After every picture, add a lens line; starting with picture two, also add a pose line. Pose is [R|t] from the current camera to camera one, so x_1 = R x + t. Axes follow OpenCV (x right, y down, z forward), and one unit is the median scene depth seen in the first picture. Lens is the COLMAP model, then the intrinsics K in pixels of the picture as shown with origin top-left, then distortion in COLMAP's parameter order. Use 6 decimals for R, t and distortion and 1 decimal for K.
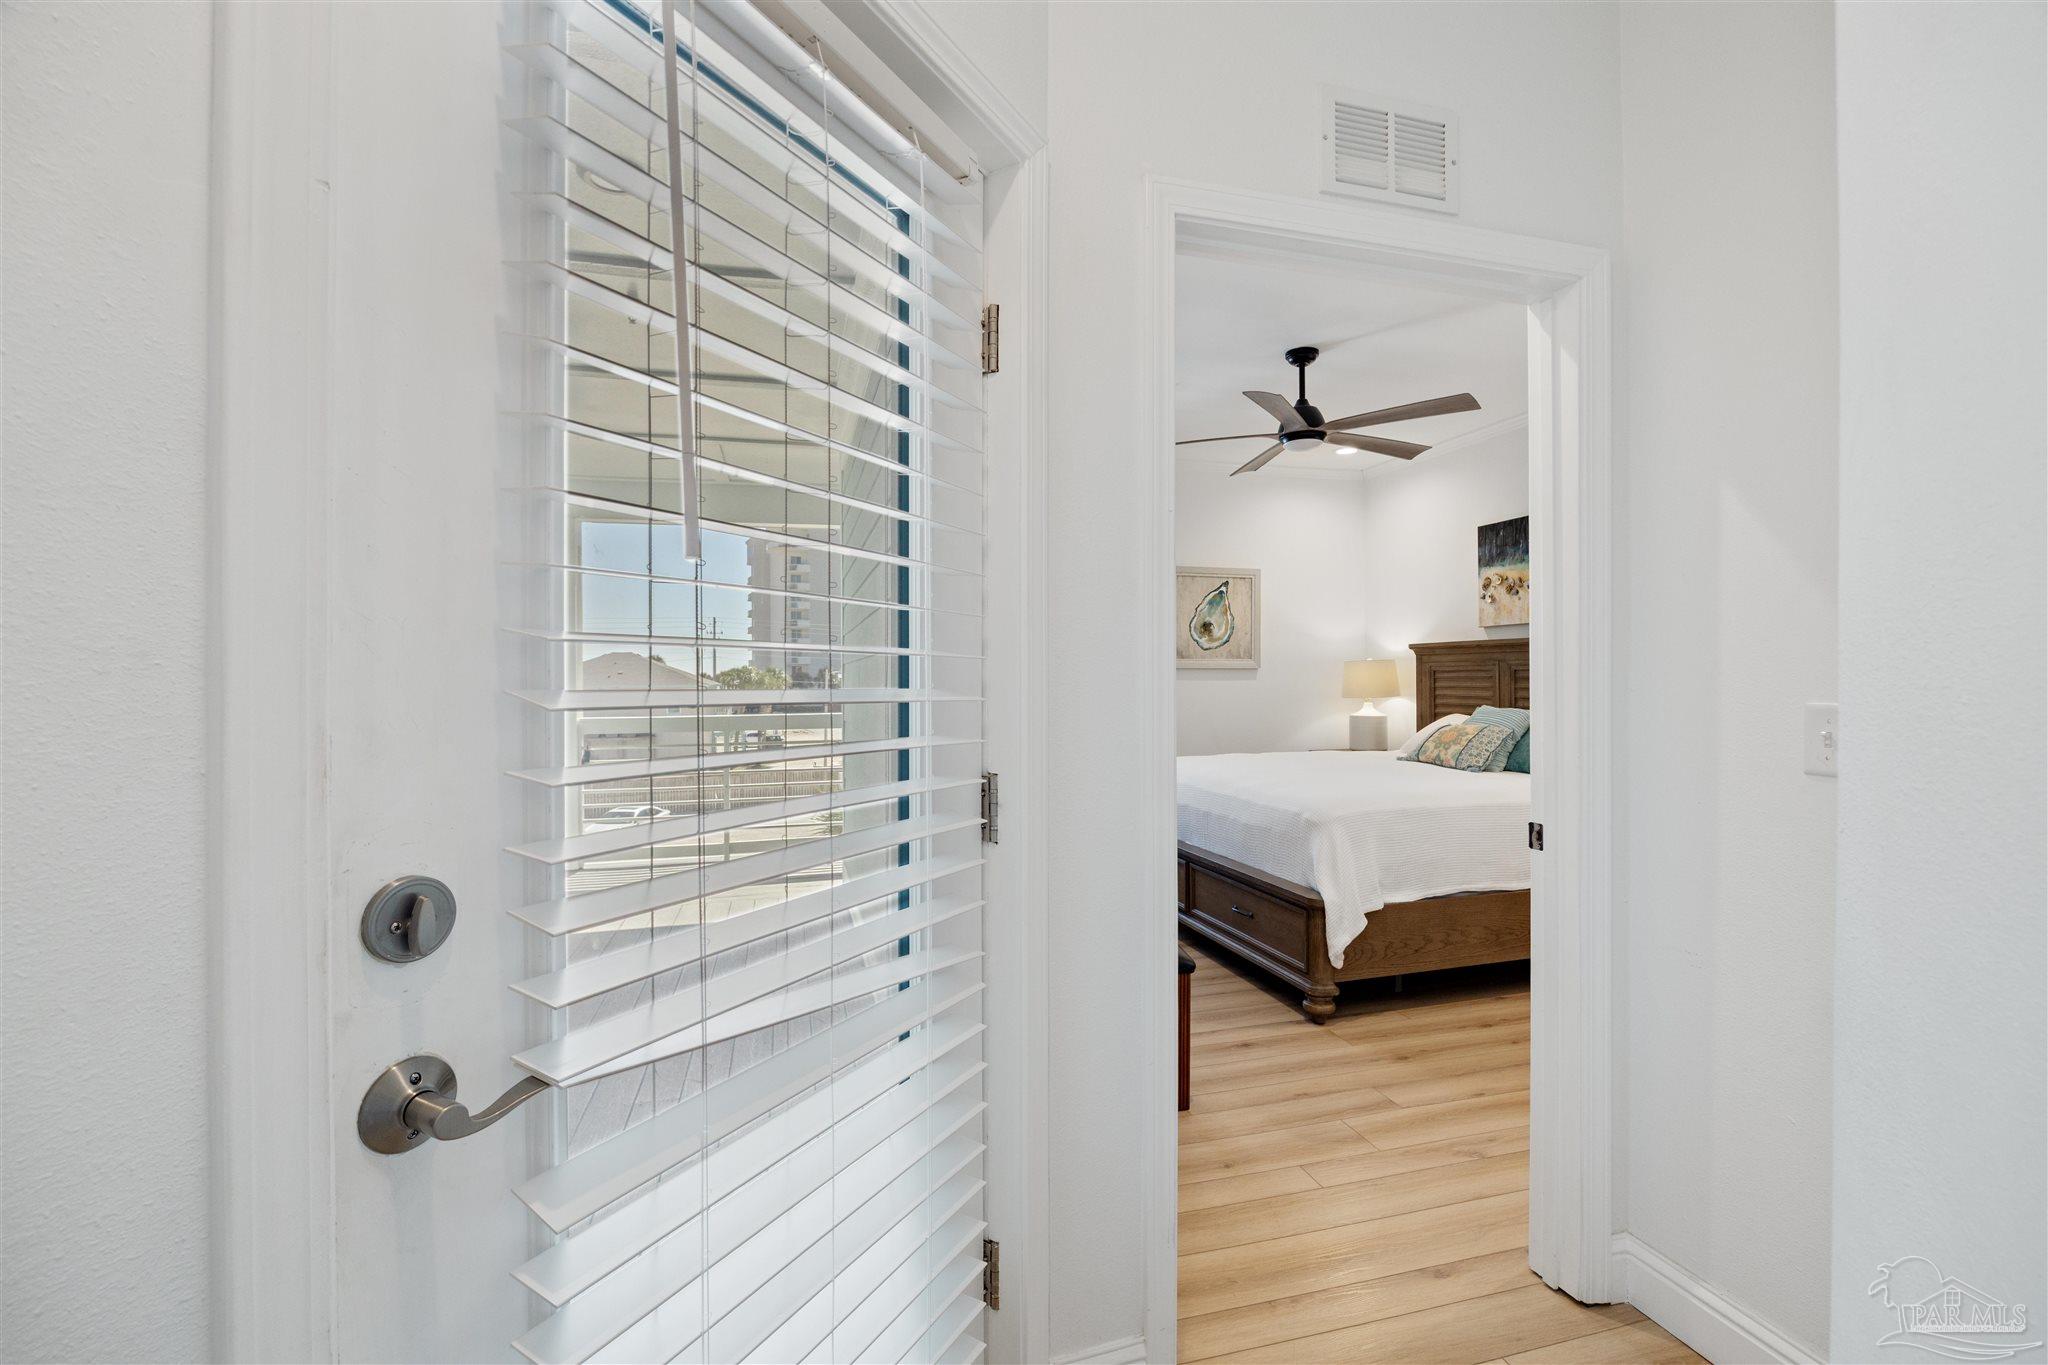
lens RADIAL K [[931.7, 0, 1027.1], [0, 931.7, 667.8], [0, 0, 1]] dist [-0.004848, 0.001608]
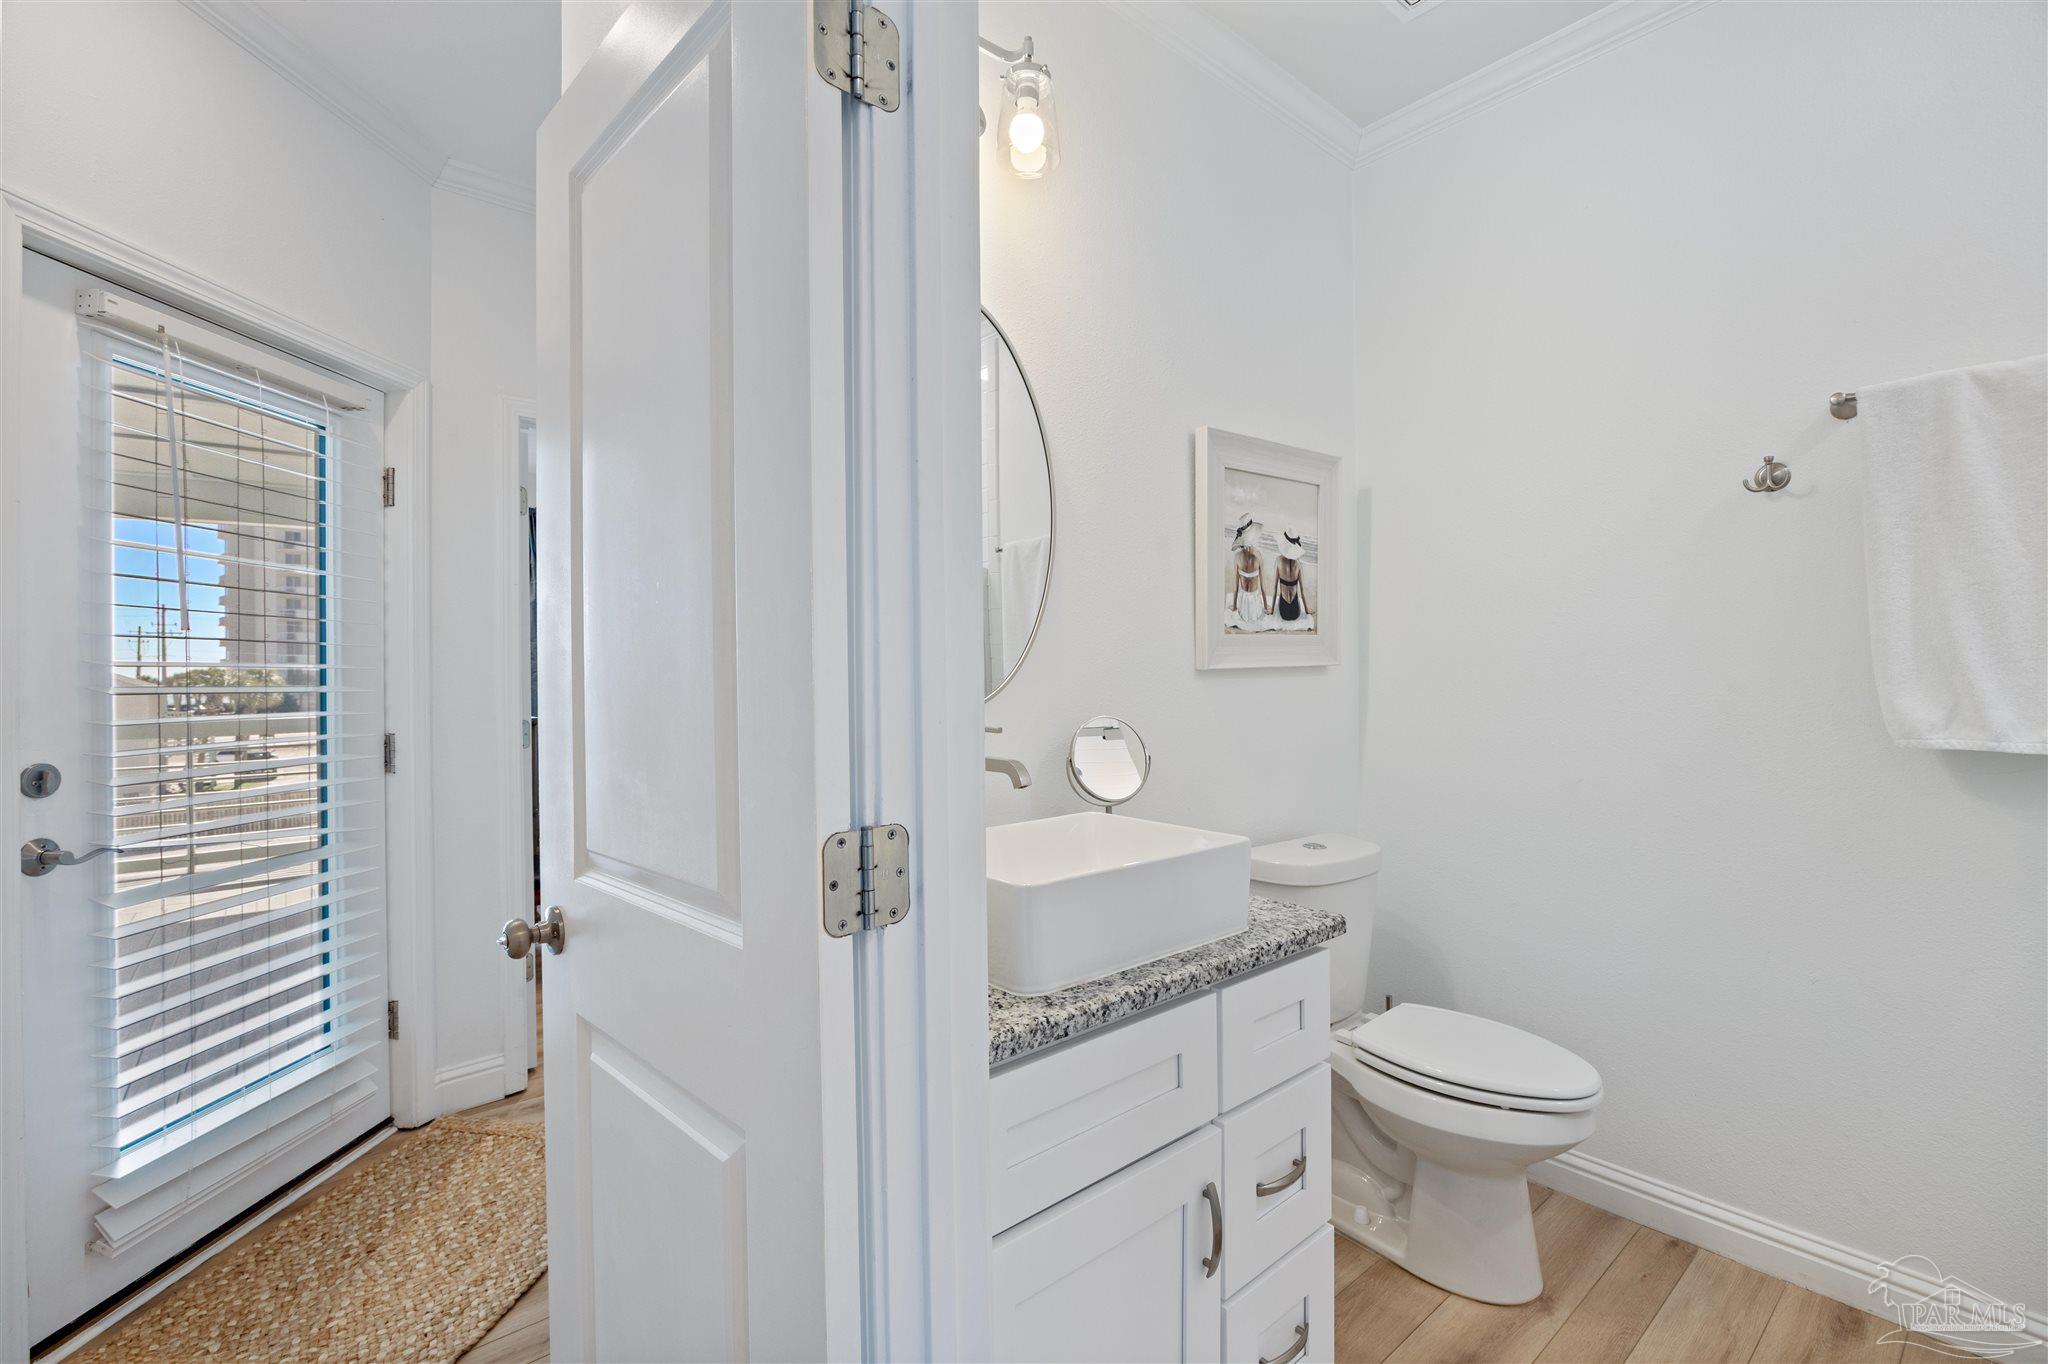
lens RADIAL K [[931.7, 0, 1024.2], [0, 931.7, 664.2], [0, 0, 1]] dist [-0.004848, 0.001608]
pose [[0.912408, -0.004051, 0.409262, 0.339177], [0.004031, 0.999991, 0.000910, -0.014779], [-0.409262, 0.000820, 0.912416, -1.106045]]
